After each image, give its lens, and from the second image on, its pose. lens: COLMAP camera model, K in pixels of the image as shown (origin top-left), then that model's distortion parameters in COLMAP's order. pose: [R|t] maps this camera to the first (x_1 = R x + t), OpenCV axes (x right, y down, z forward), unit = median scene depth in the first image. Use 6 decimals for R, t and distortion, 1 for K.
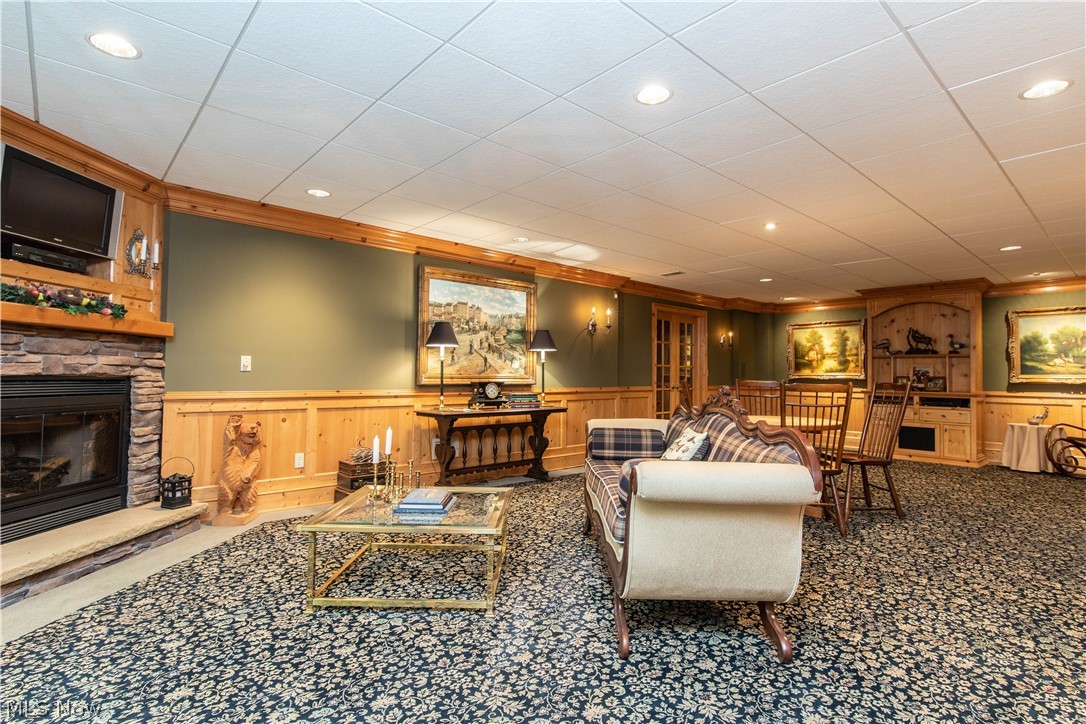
lens RADIAL K [[527.1, 0, 549.9], [0, 527.1, 361.1], [0, 0, 1]] dist [0.005728, -0.002682]
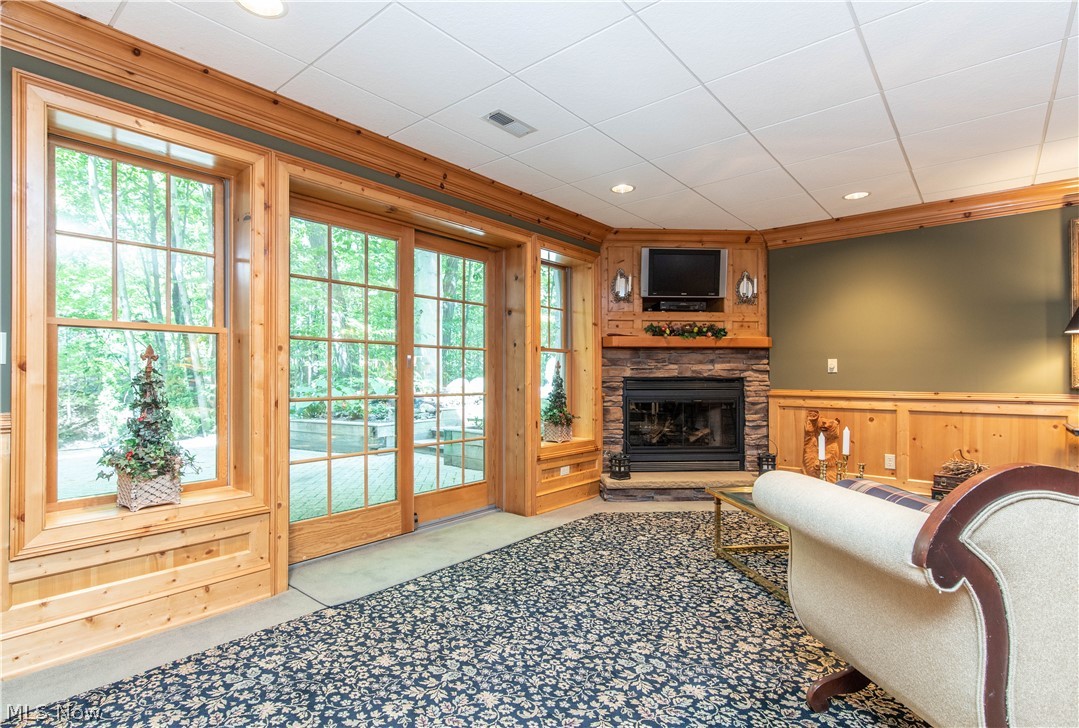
lens RADIAL K [[523.7, 0, 540.0], [0, 523.7, 374.6], [0, 0, 1]] dist [0.005728, -0.002682]
pose [[0.151982, -0.011439, -0.988317, 0.462651], [0.030055, 0.999524, -0.006947, 0.013429], [0.987926, -0.028648, 0.152253, 0.236580]]
